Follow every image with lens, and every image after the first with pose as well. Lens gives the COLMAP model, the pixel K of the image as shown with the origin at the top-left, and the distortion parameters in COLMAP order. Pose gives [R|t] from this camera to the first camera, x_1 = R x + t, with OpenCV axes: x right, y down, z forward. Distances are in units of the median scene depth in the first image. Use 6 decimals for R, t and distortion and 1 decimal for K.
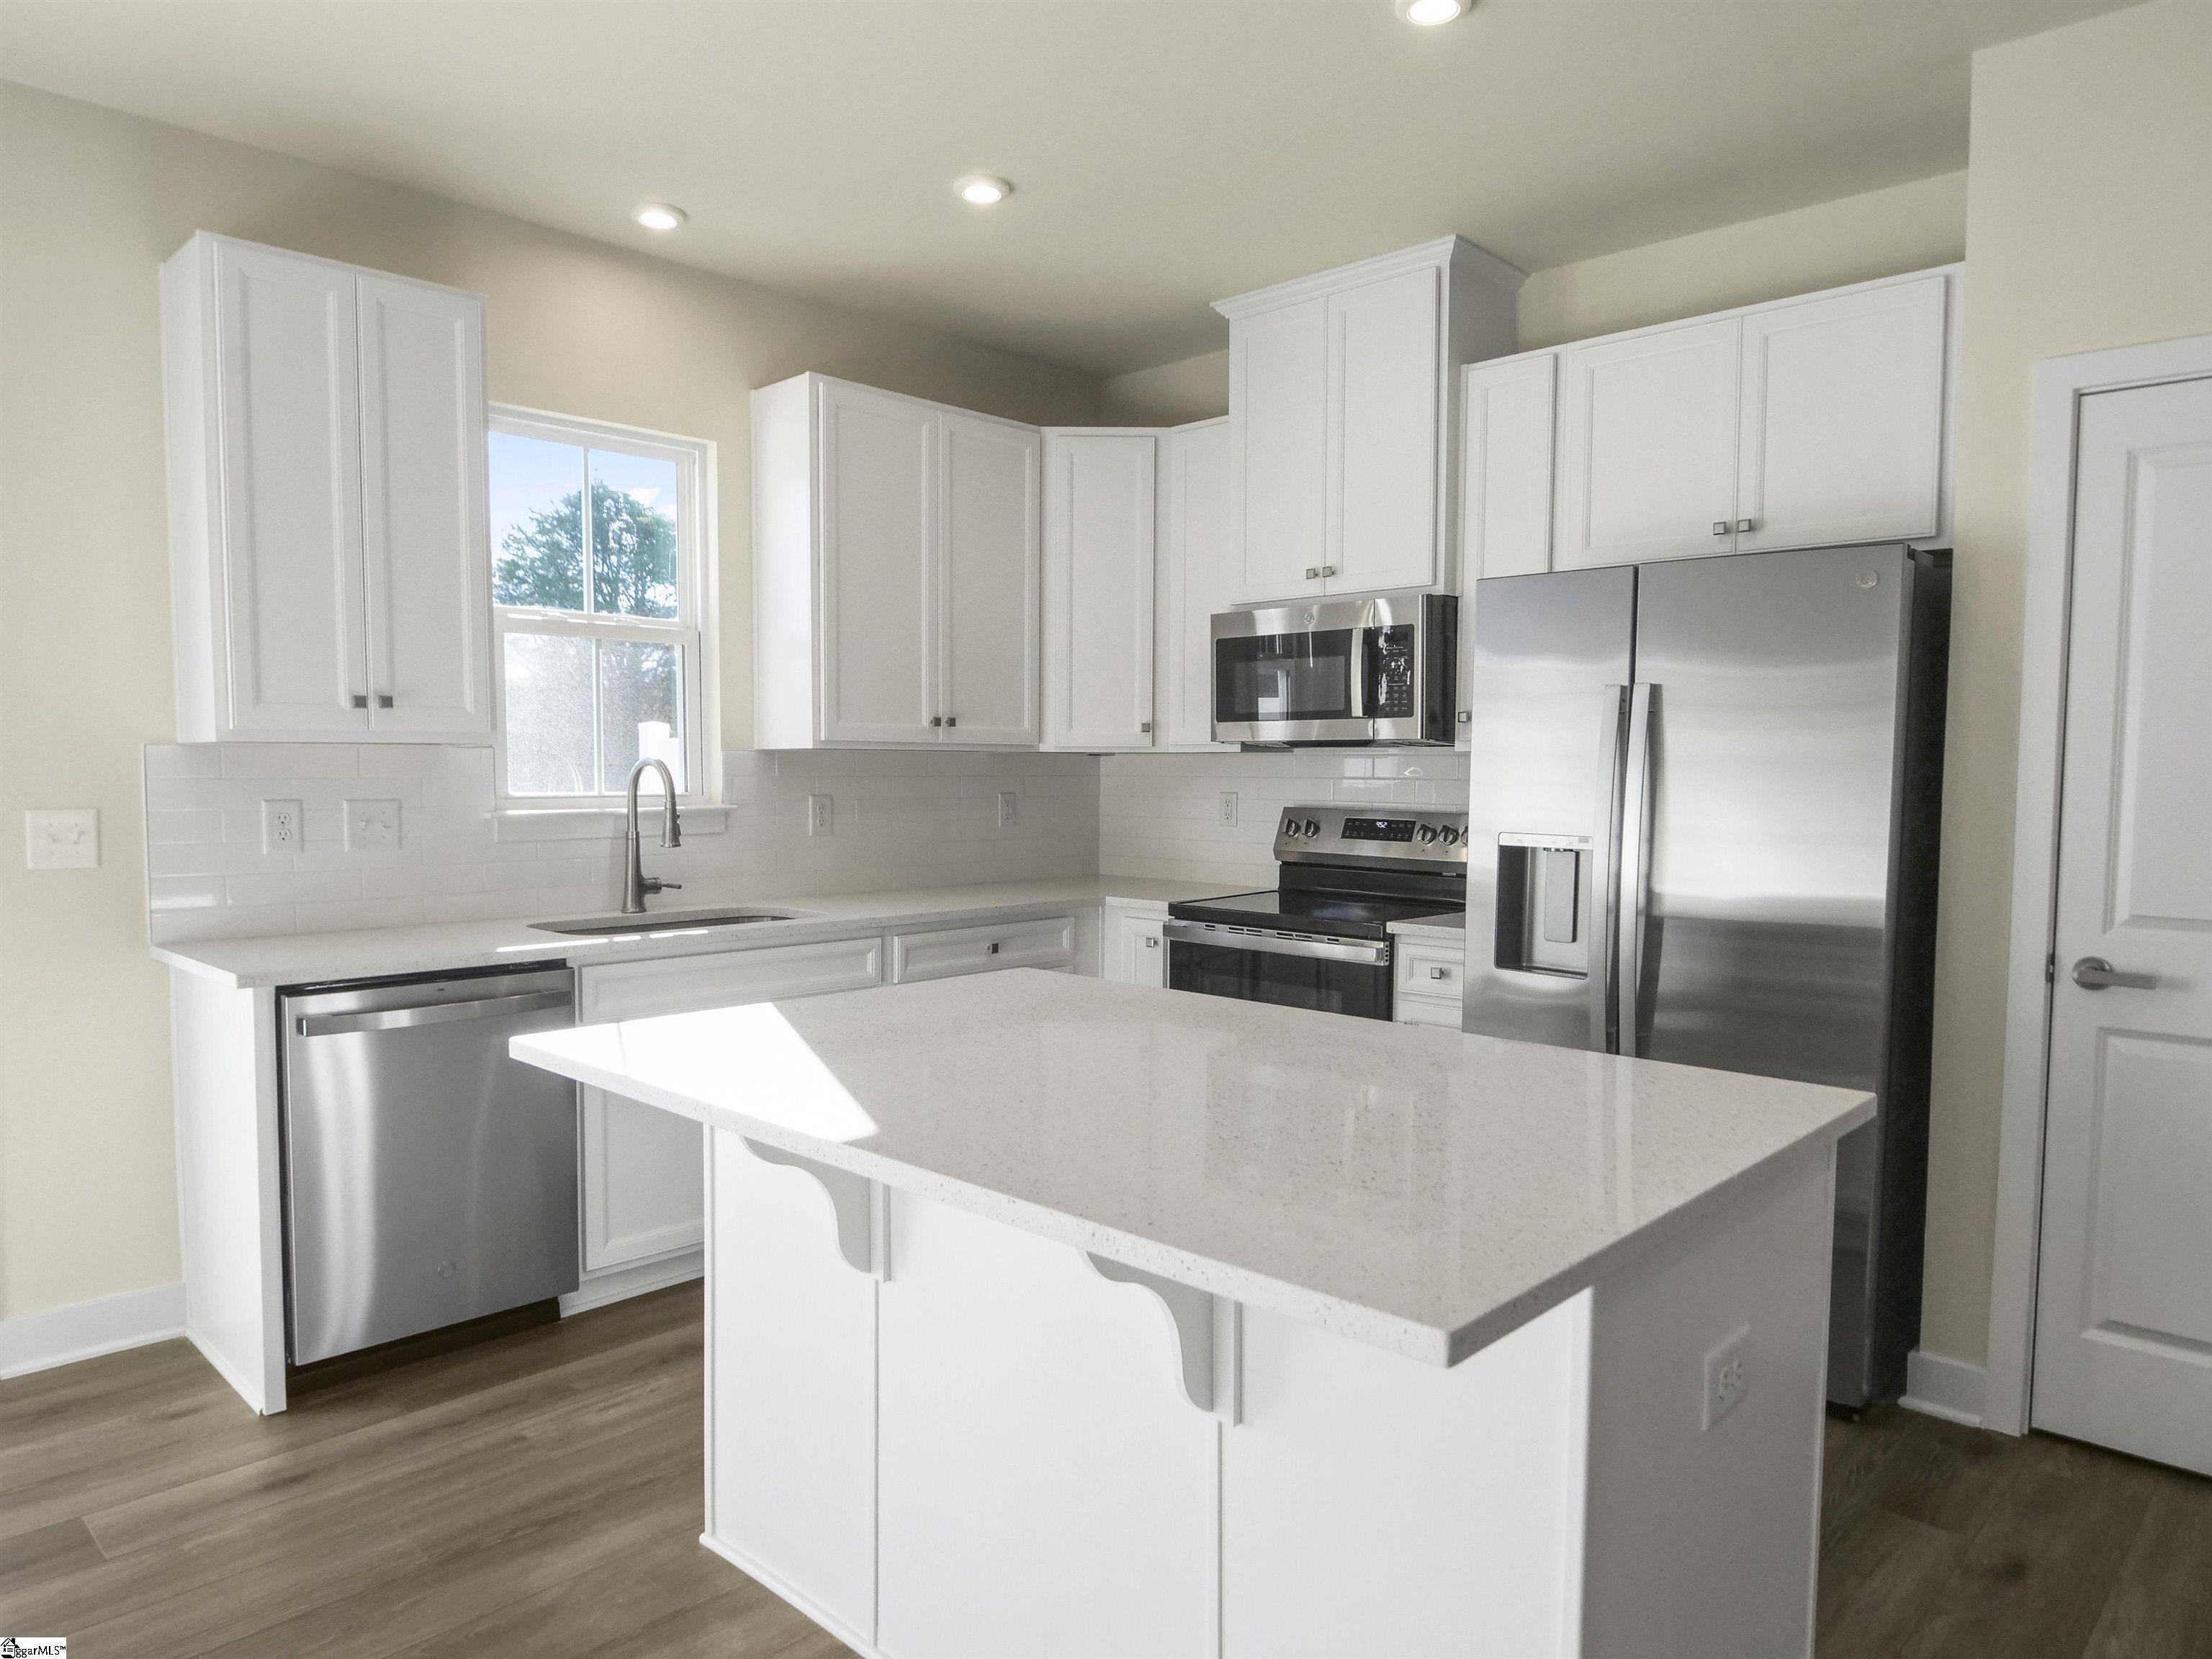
lens RADIAL K [[1411.7, 0, 1101.9], [0, 1411.7, 835.8], [0, 0, 1]] dist [-0.003310, -0.000215]
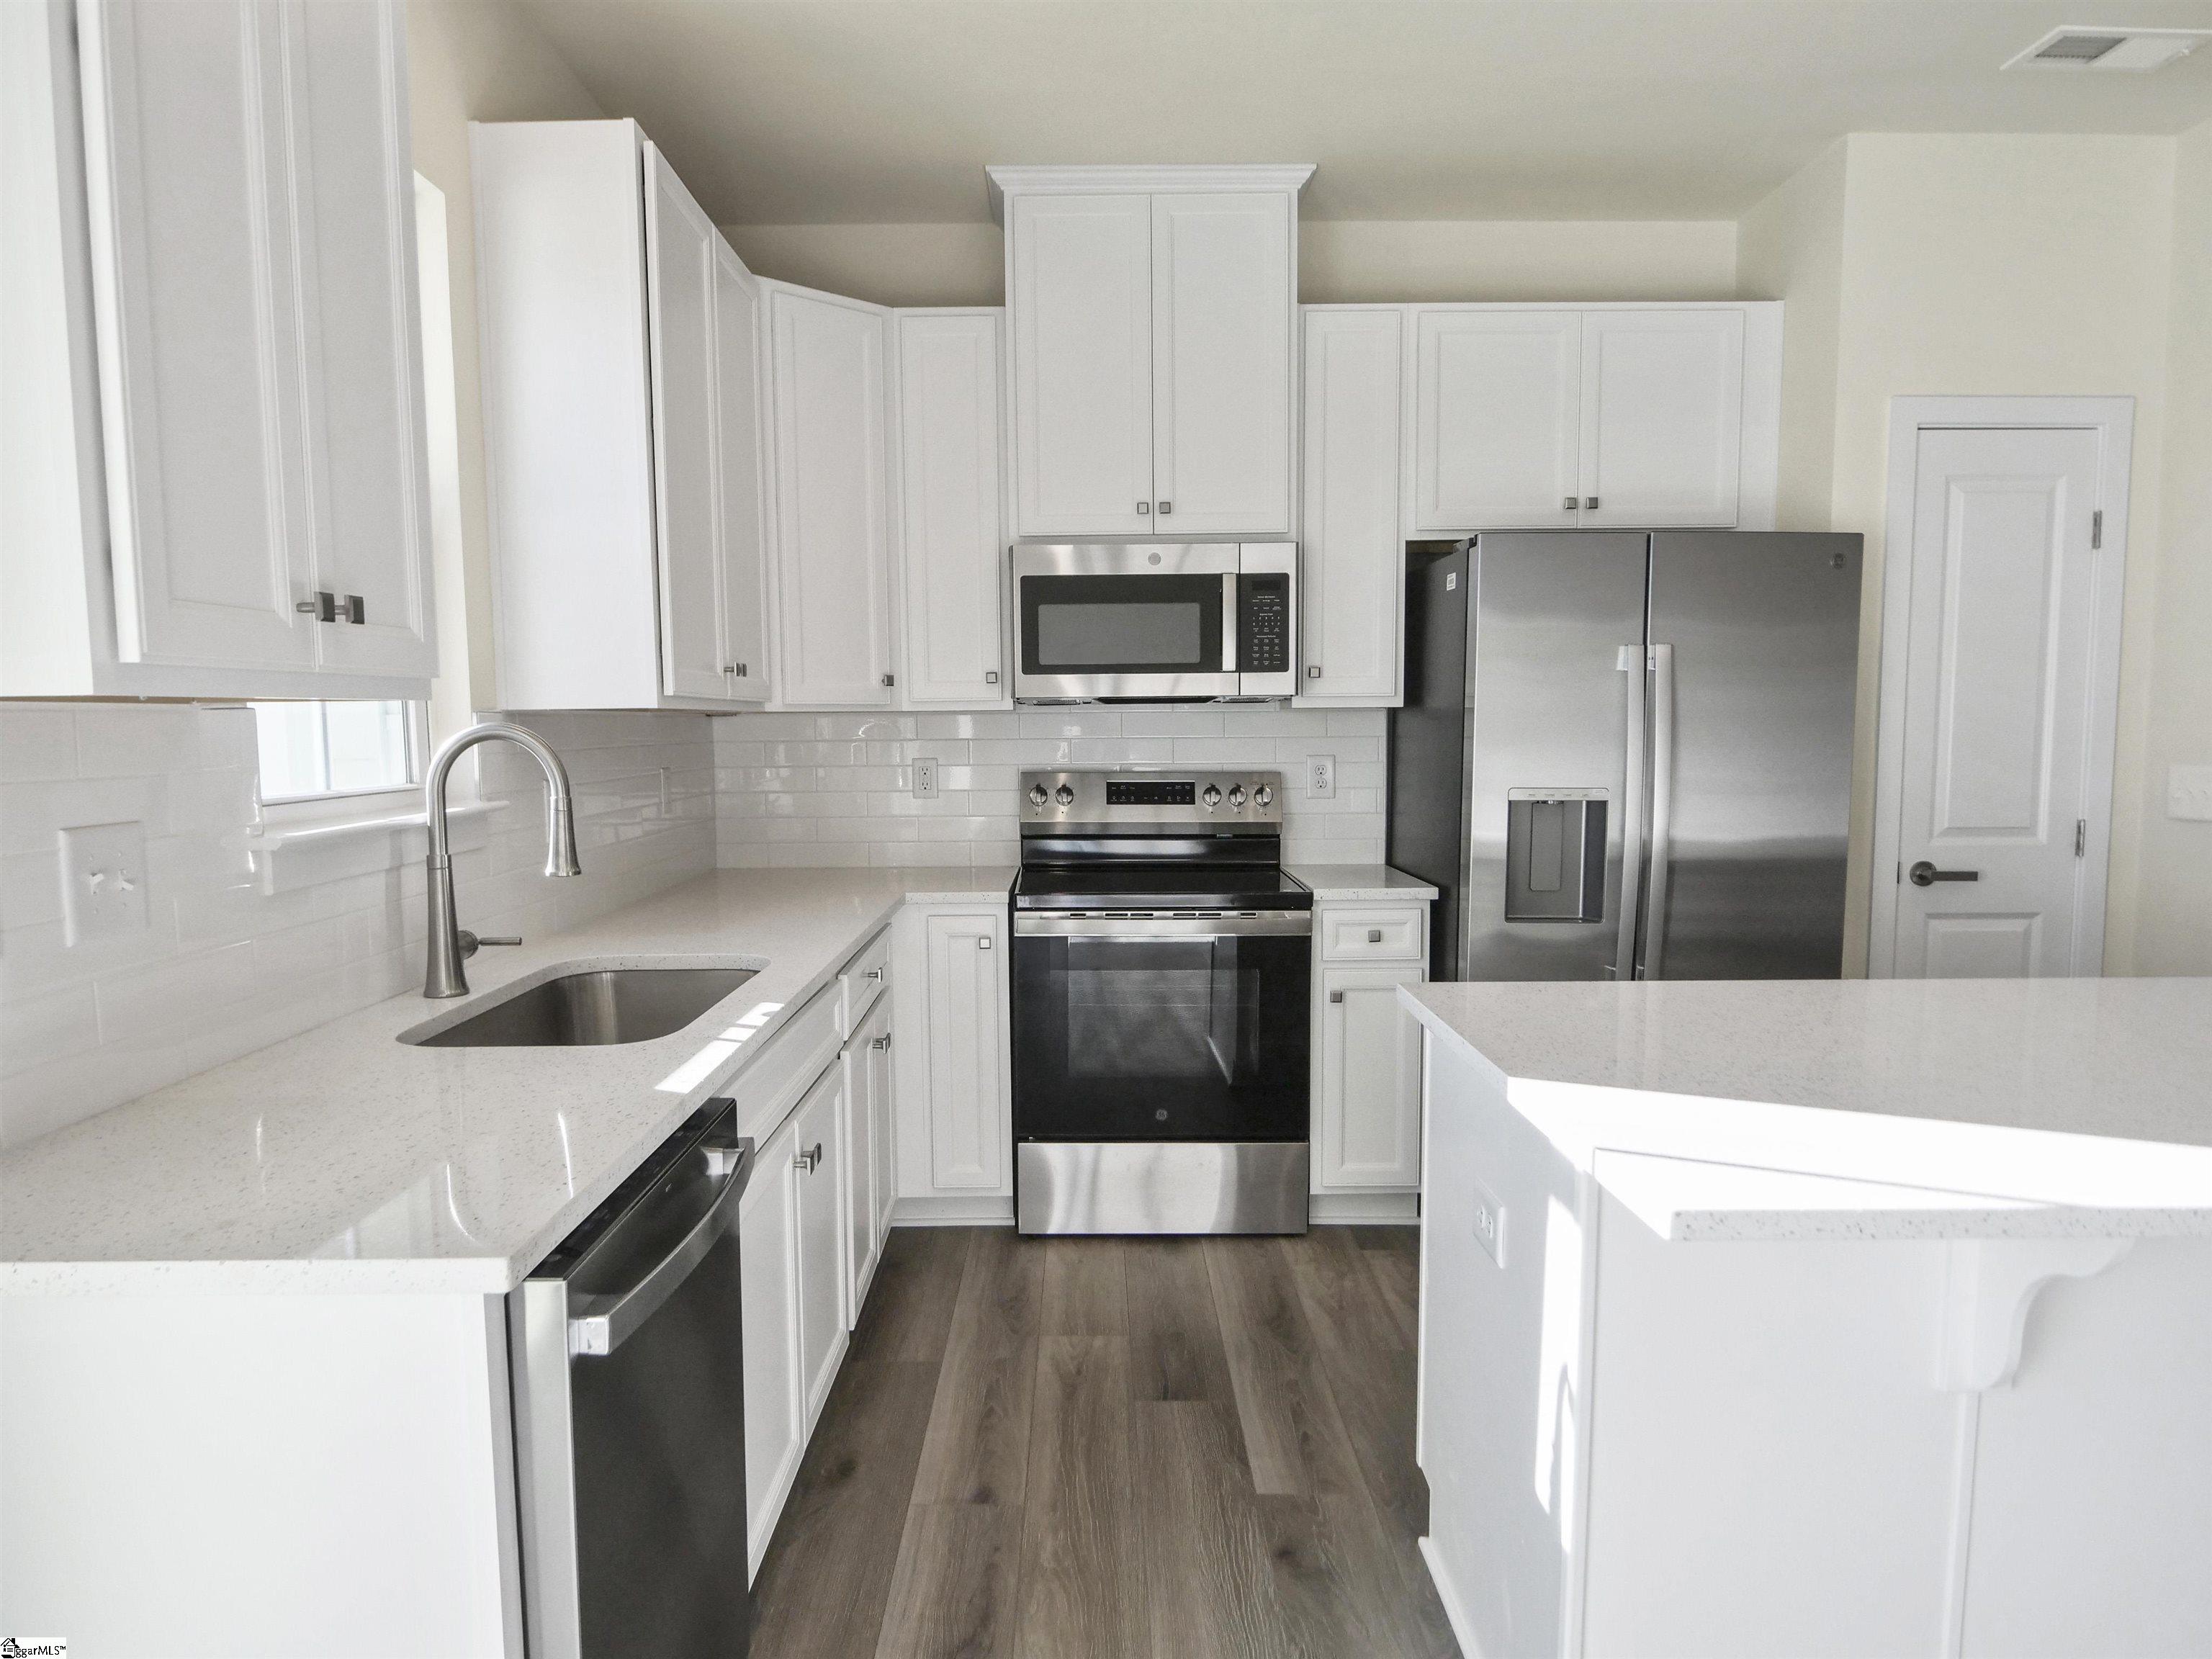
lens RADIAL K [[1411.7, 0, 1100.3], [0, 1411.7, 837.5], [0, 0, 1]] dist [-0.003310, -0.000215]
pose [[0.722809, -0.067823, 0.687711, -0.524820], [0.046001, 0.997687, 0.050044, -0.025866], [-0.689515, -0.004537, 0.724258, 0.394624]]
